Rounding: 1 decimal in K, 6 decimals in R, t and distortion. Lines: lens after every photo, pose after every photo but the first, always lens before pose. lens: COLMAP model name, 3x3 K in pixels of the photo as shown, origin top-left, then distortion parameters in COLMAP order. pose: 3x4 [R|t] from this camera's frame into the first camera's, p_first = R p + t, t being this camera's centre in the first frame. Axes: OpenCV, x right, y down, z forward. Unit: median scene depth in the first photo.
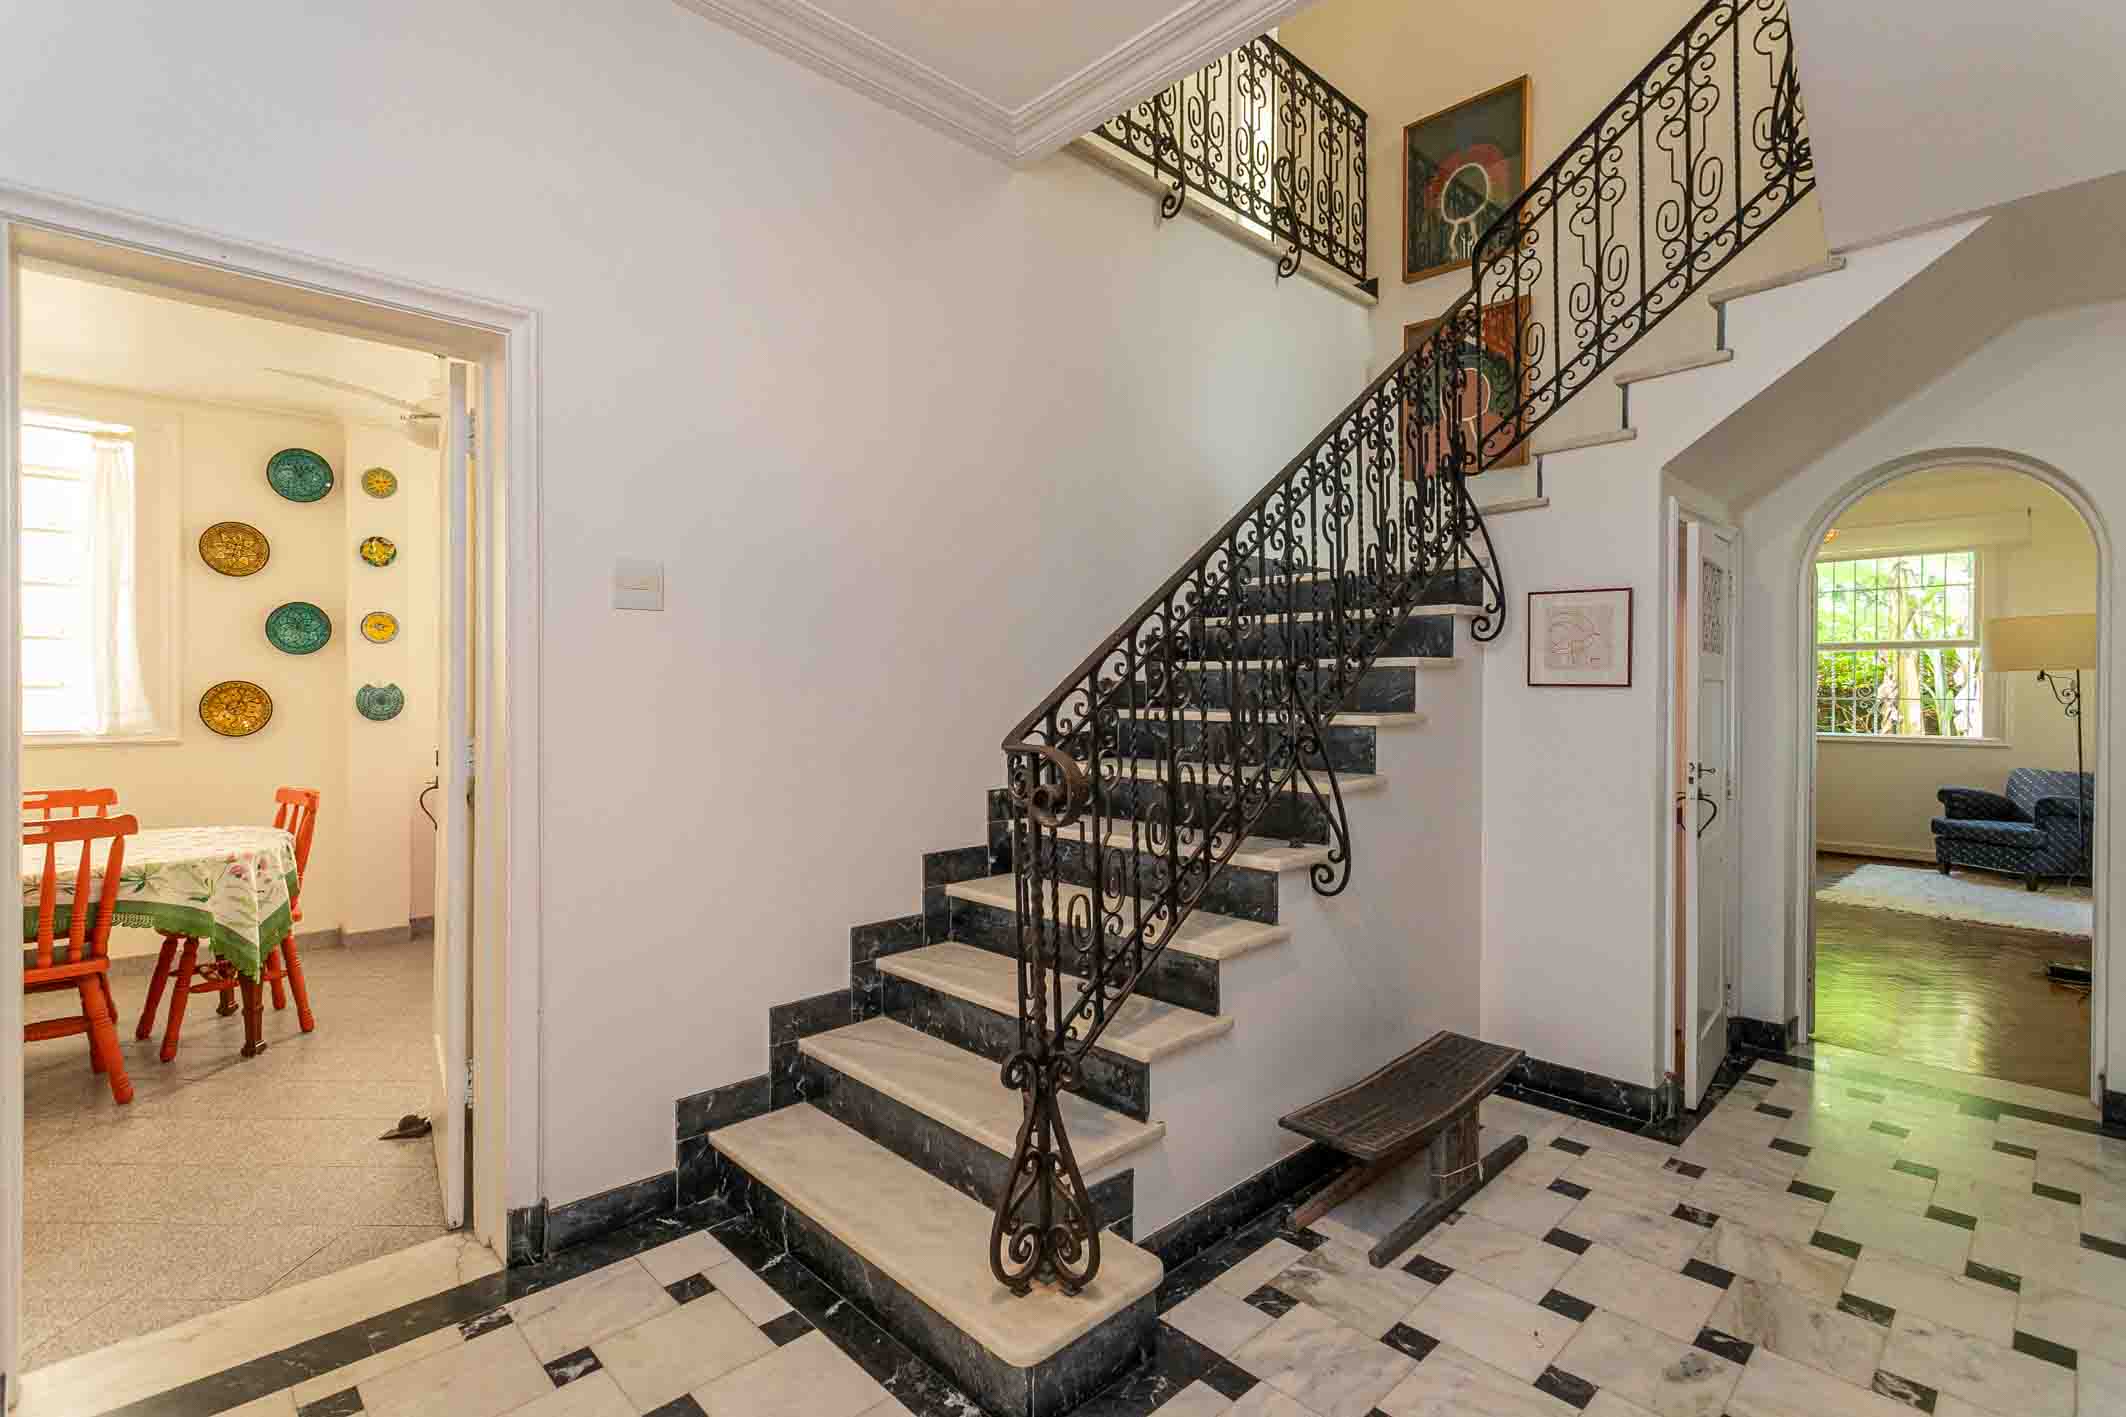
lens RADIAL K [[1008.1, 0, 1058.0], [0, 1008.1, 699.1], [0, 0, 1]] dist [-0.000333, 0.001822]
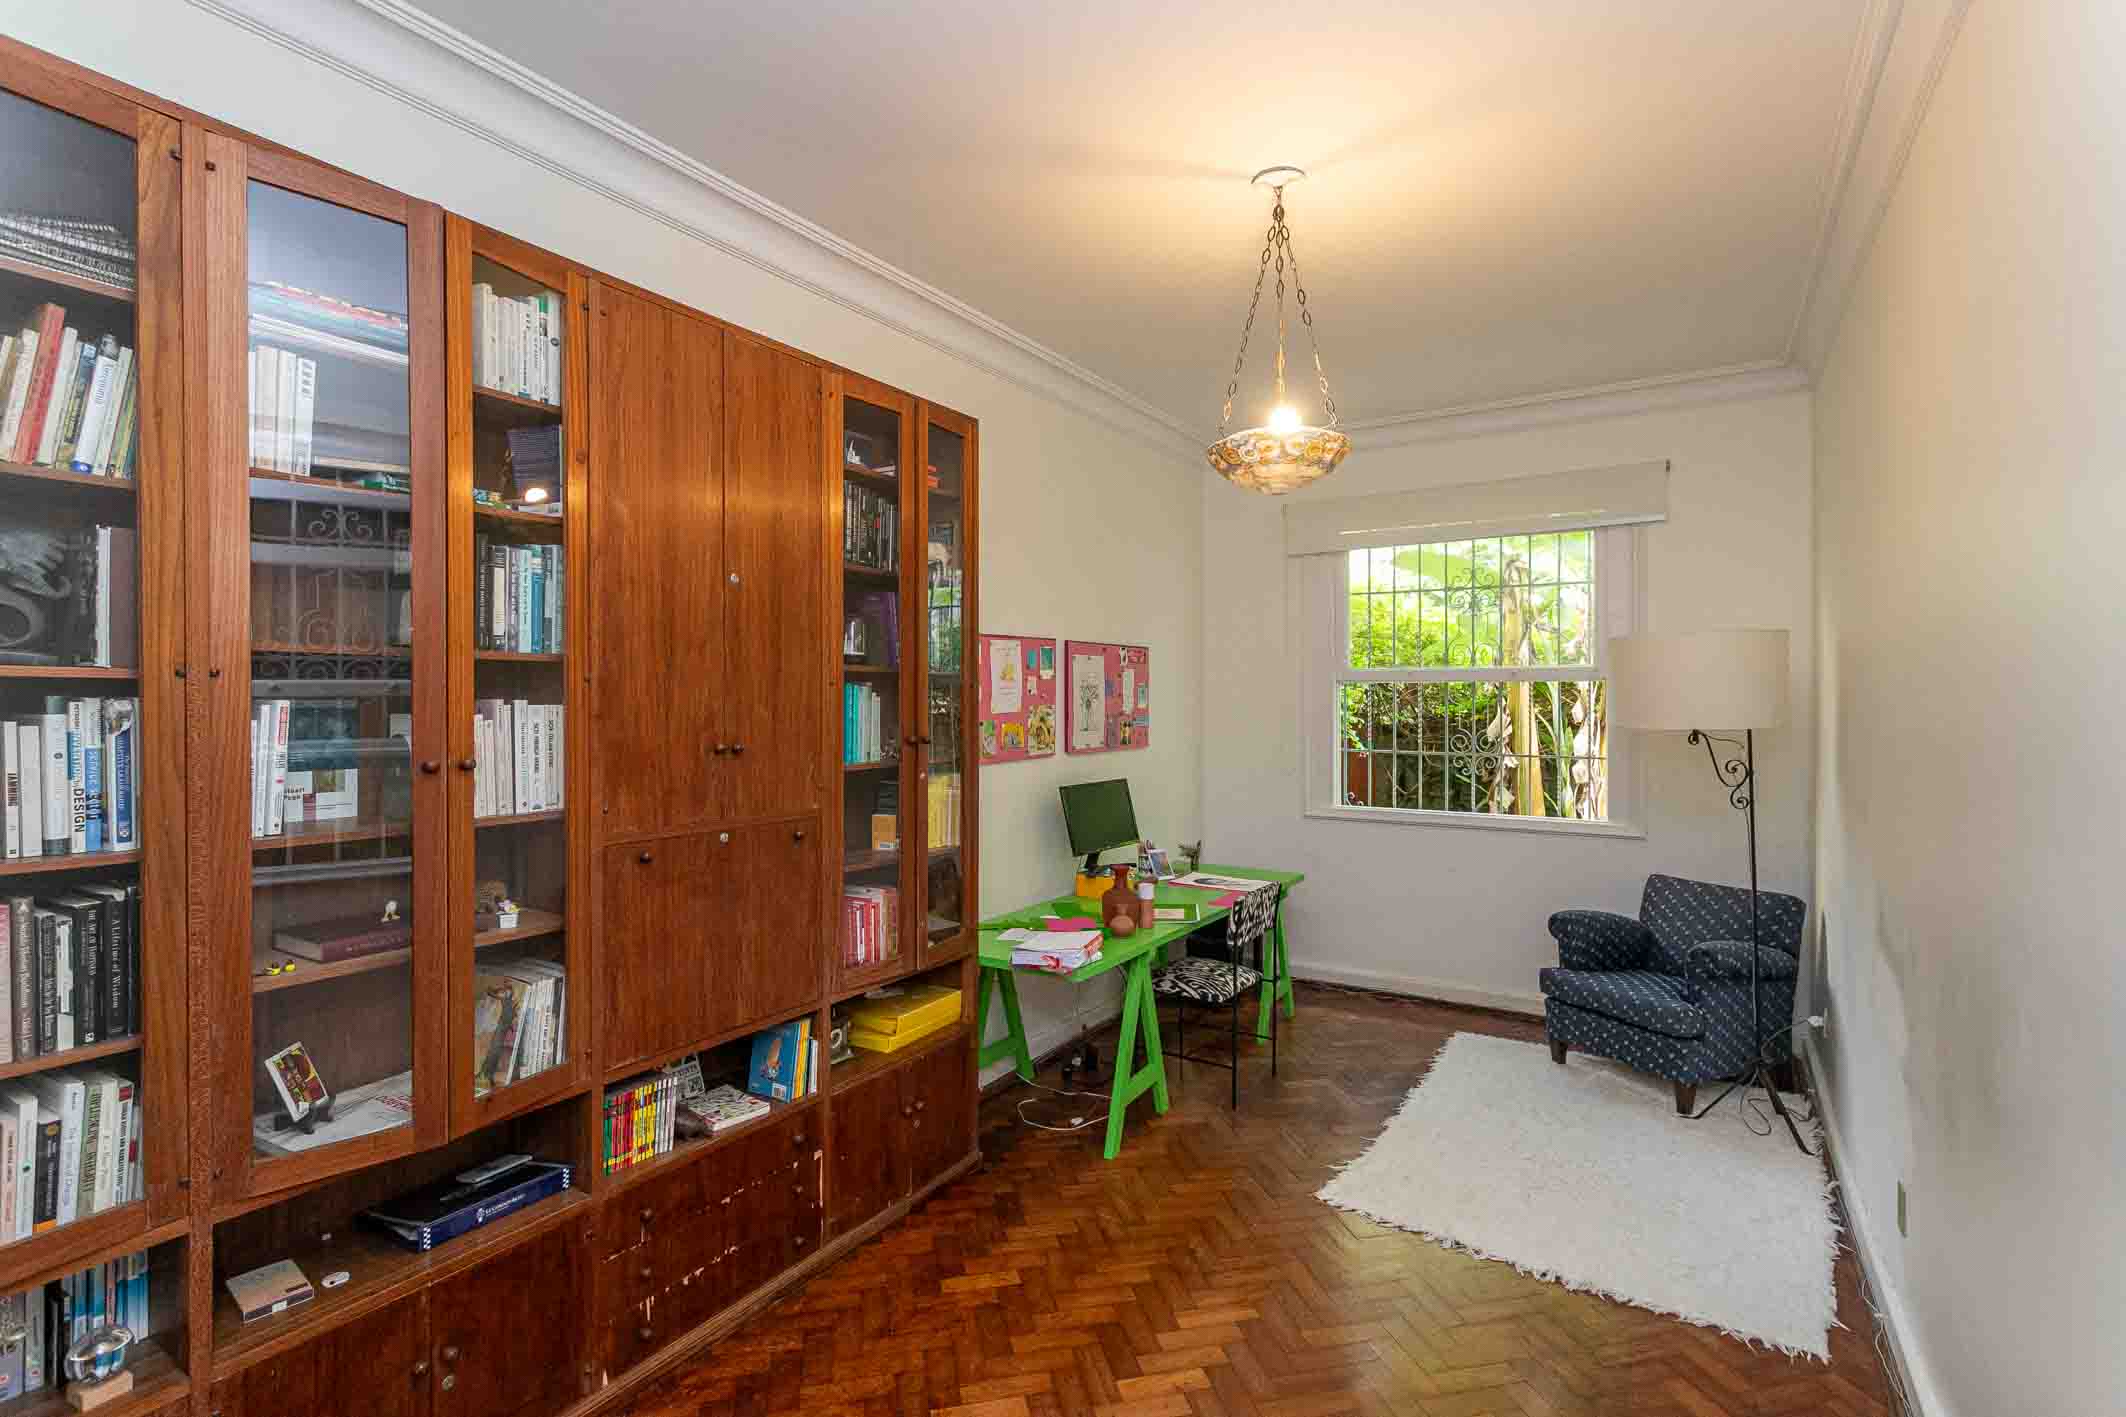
lens RADIAL K [[1008.1, 0, 1066.1], [0, 1008.1, 703.8], [0, 0, 1]] dist [-0.000333, 0.001822]
pose [[0.966823, -0.003510, 0.255421, 0.433051], [0.003248, 0.999994, 0.001449, -0.040298], [-0.255425, -0.000572, 0.966829, 0.483713]]
